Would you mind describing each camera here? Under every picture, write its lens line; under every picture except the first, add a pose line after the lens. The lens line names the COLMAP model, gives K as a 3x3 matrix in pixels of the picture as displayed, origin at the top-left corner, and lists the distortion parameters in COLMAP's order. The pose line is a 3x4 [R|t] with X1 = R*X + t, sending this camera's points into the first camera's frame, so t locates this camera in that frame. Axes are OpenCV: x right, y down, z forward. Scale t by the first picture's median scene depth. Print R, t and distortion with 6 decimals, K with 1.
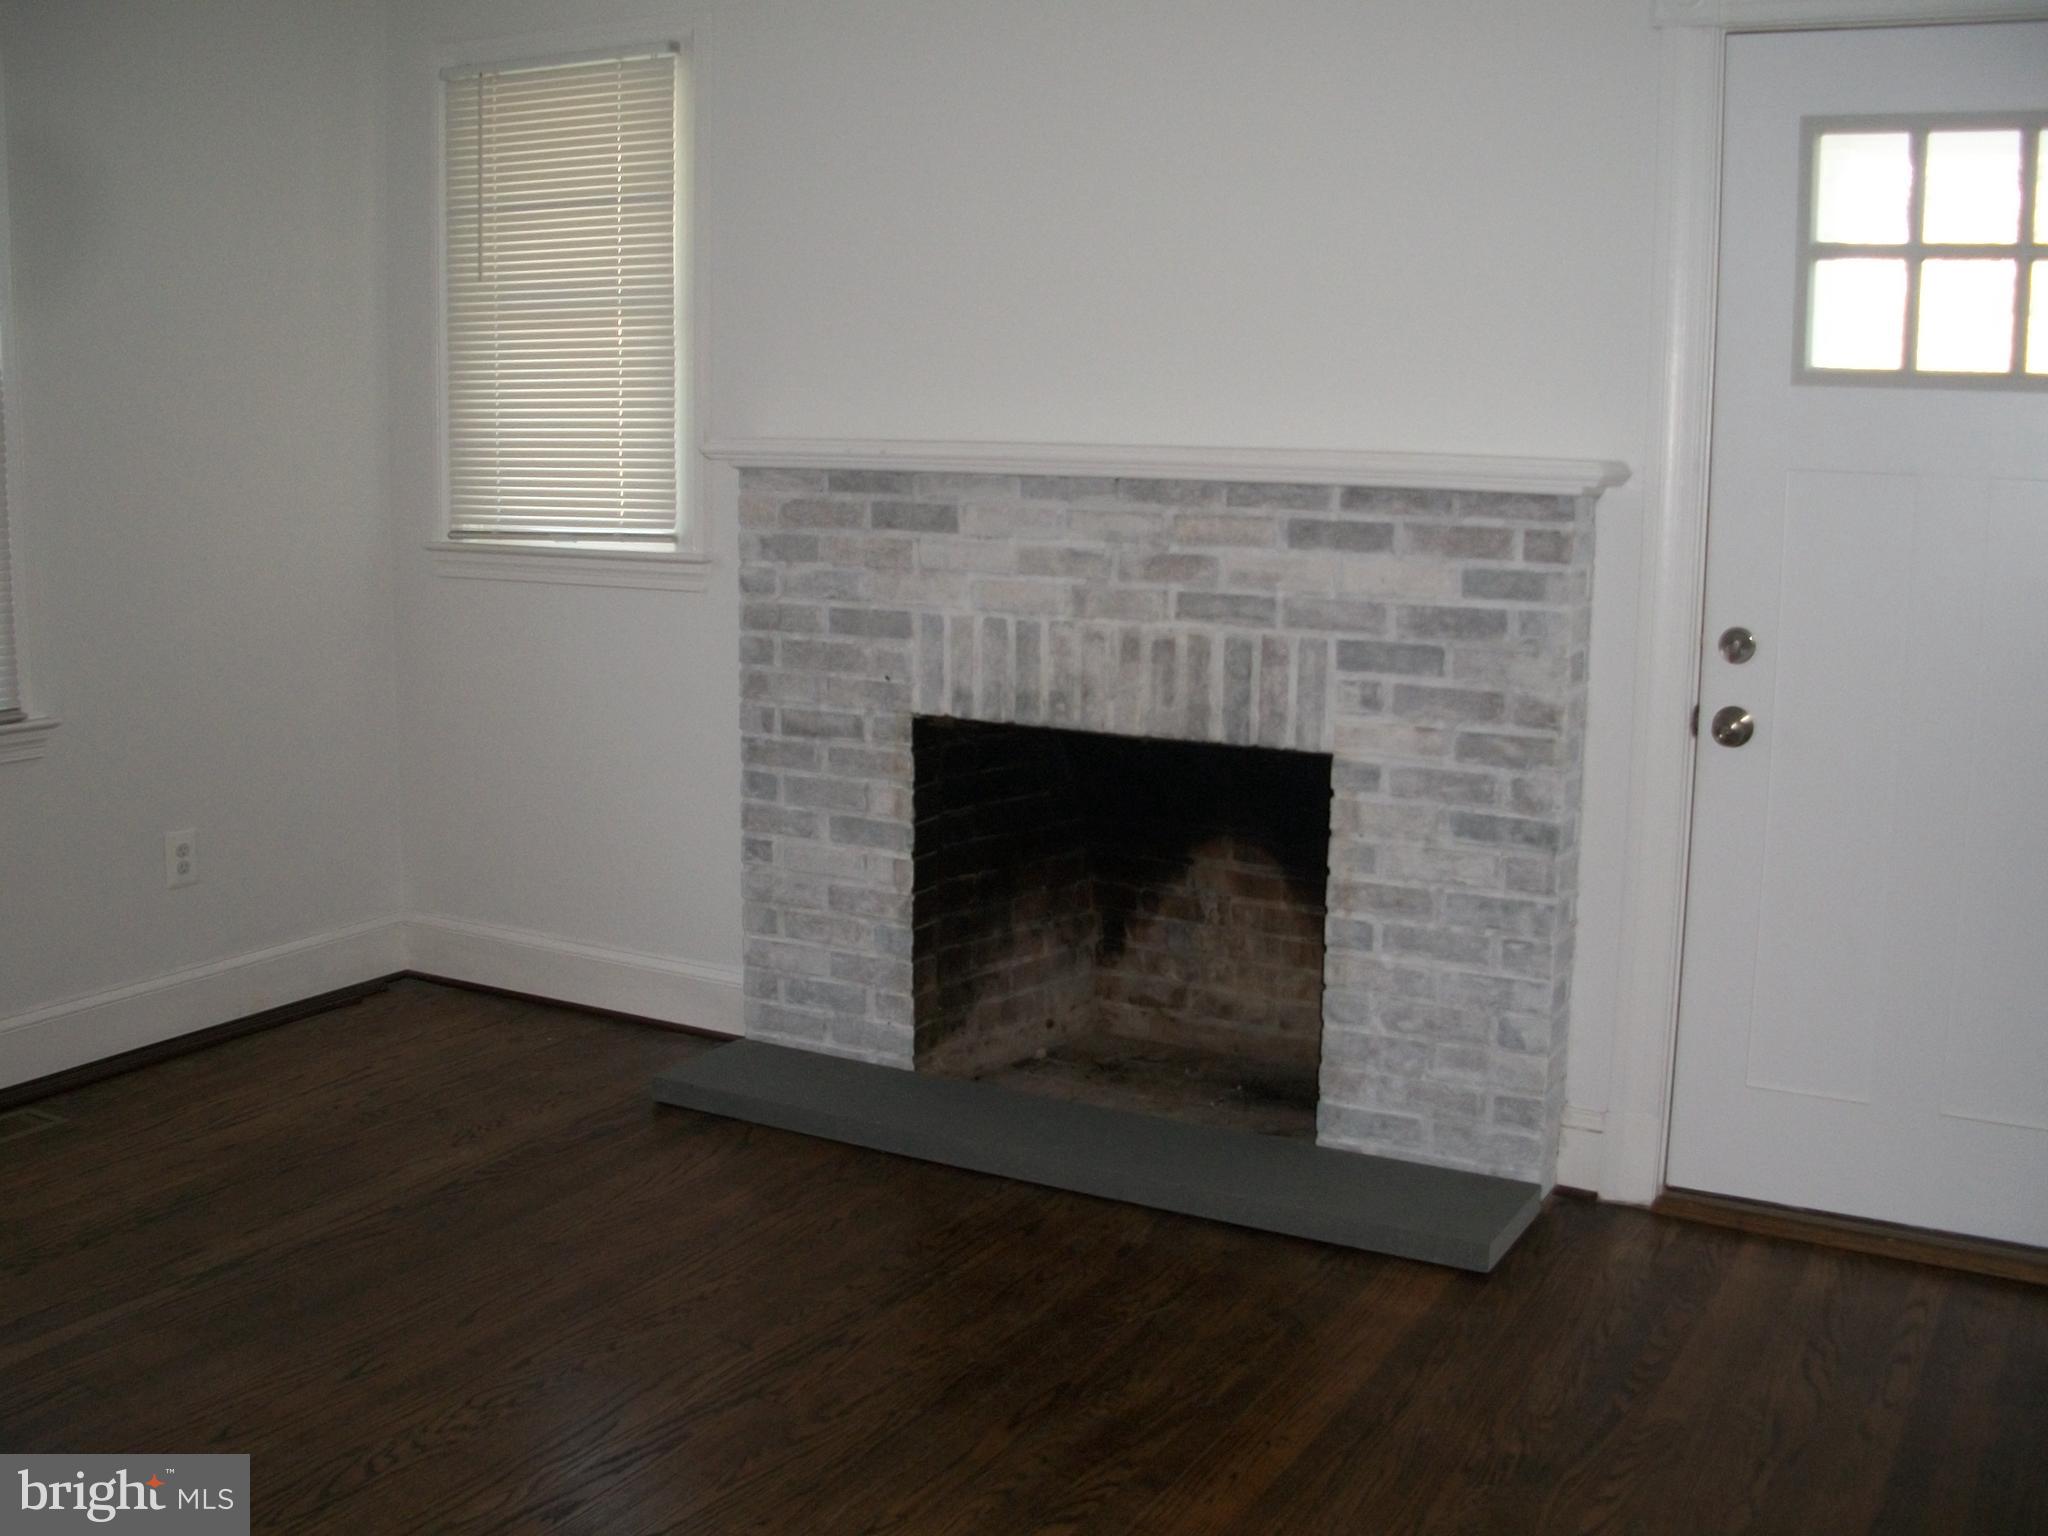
lens RADIAL K [[2135.8, 0, 1024.0], [0, 2135.8, 768.0], [0, 0, 1]] dist [-0.199196, 0.187495]
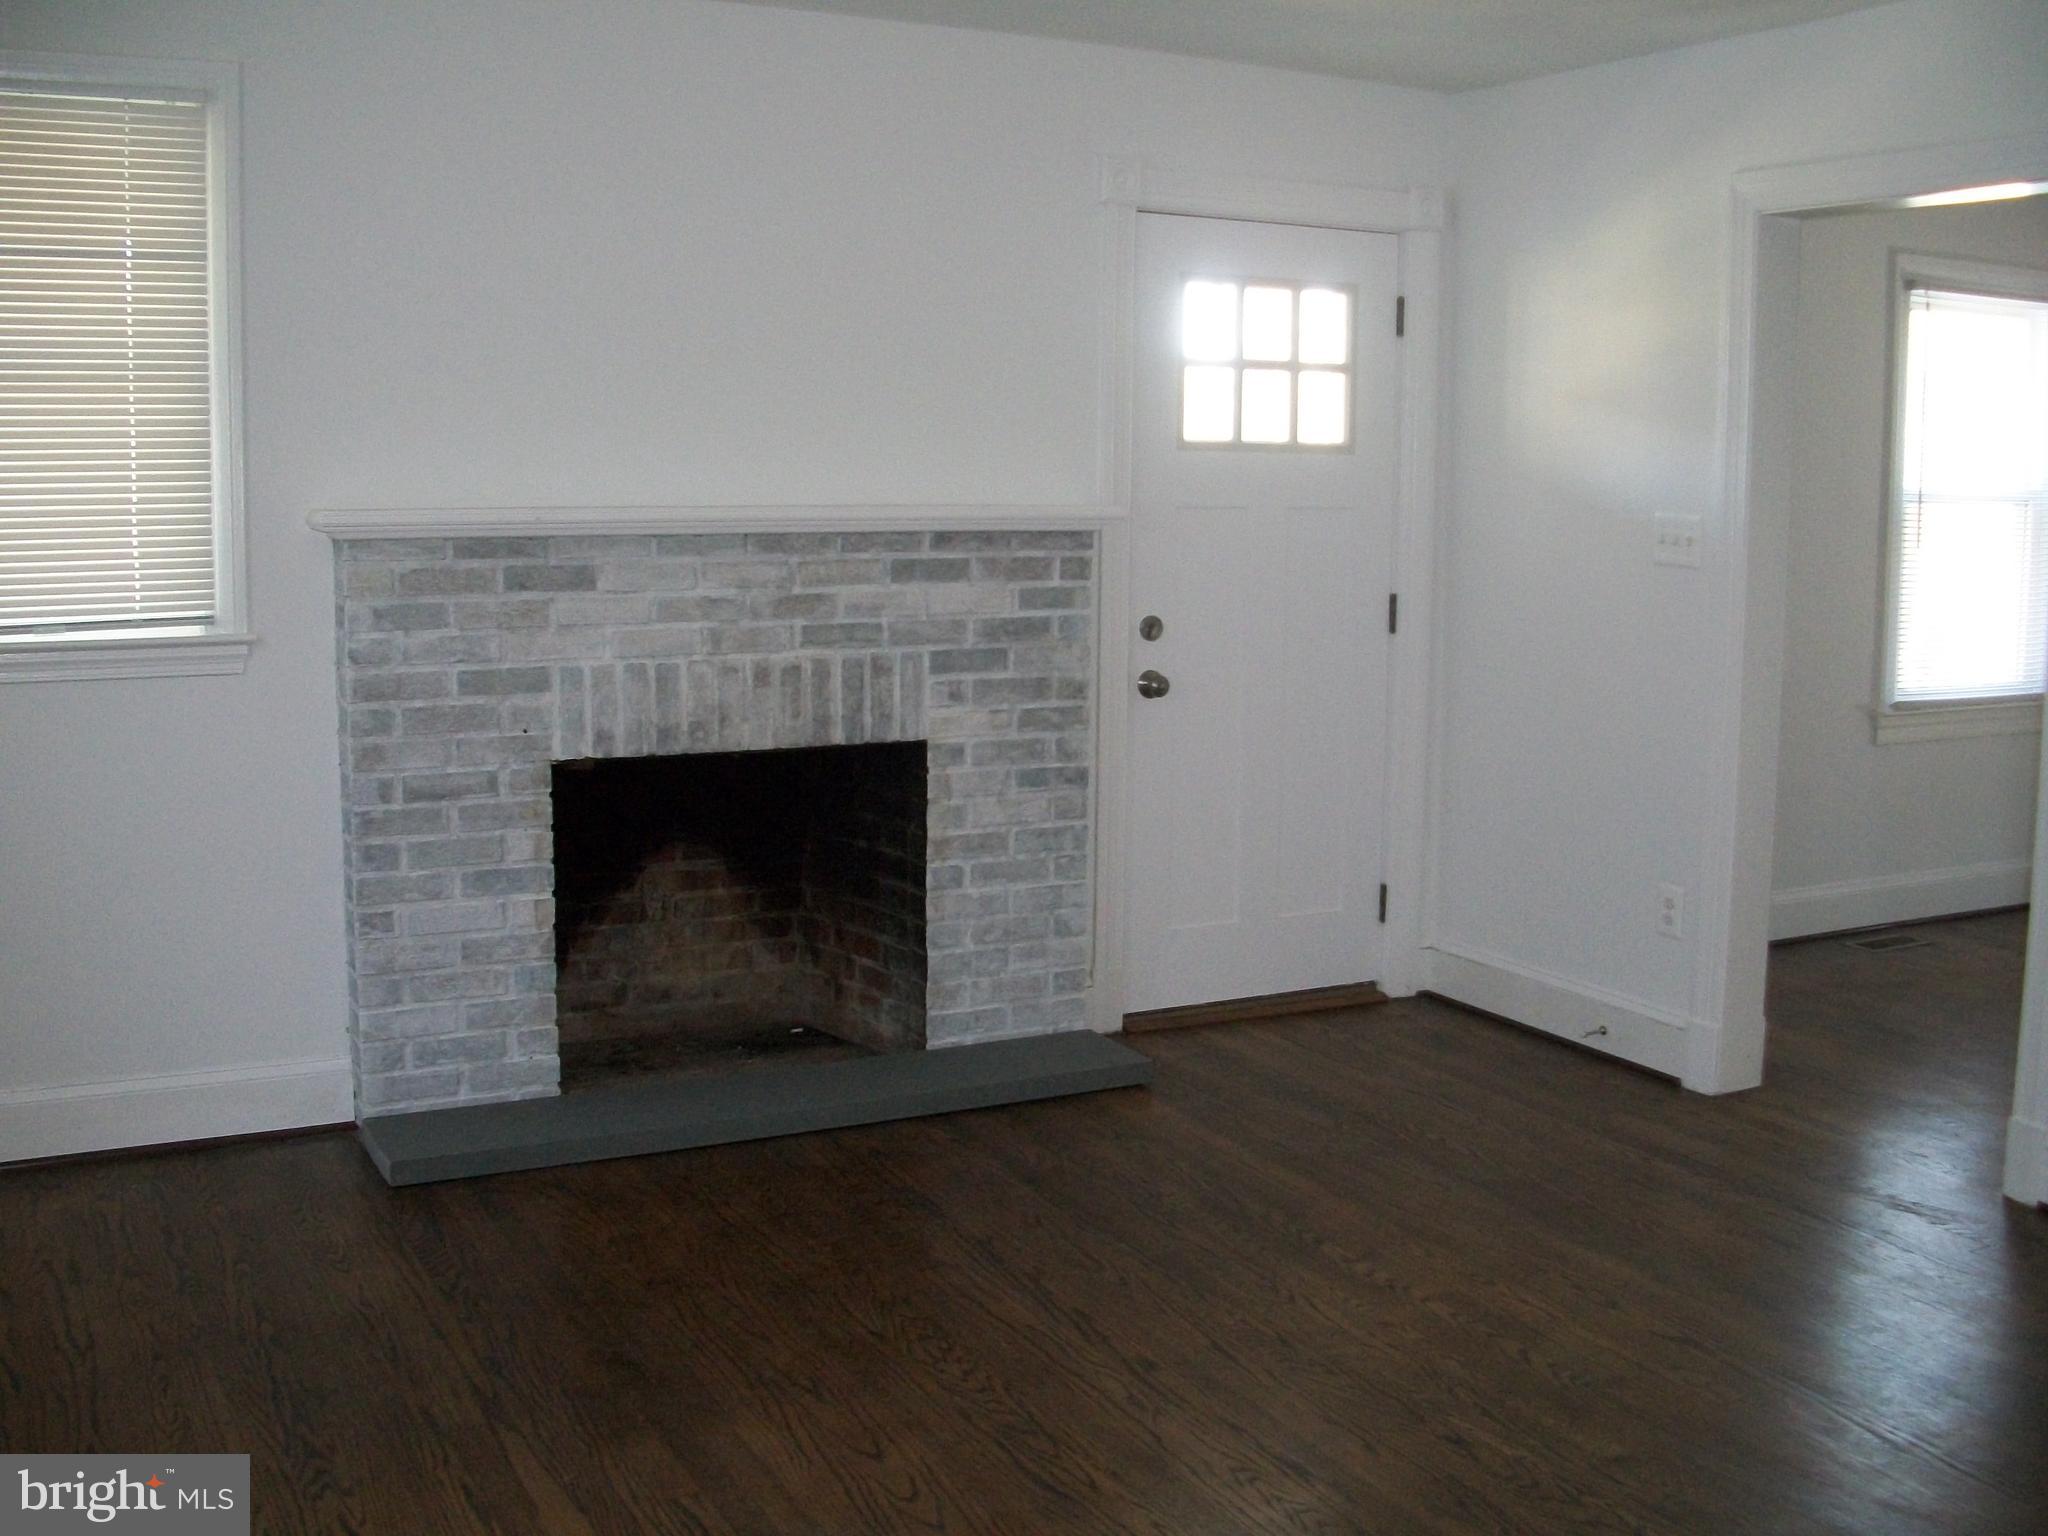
lens RADIAL K [[2135.8, 0, 1024.0], [0, 2135.8, 768.0], [0, 0, 1]] dist [-0.199196, 0.187495]
pose [[0.550785, -0.123404, 0.825474, -0.853224], [0.138743, 0.988786, 0.055244, -0.051011], [-0.823035, 0.084101, 0.561730, 0.219205]]
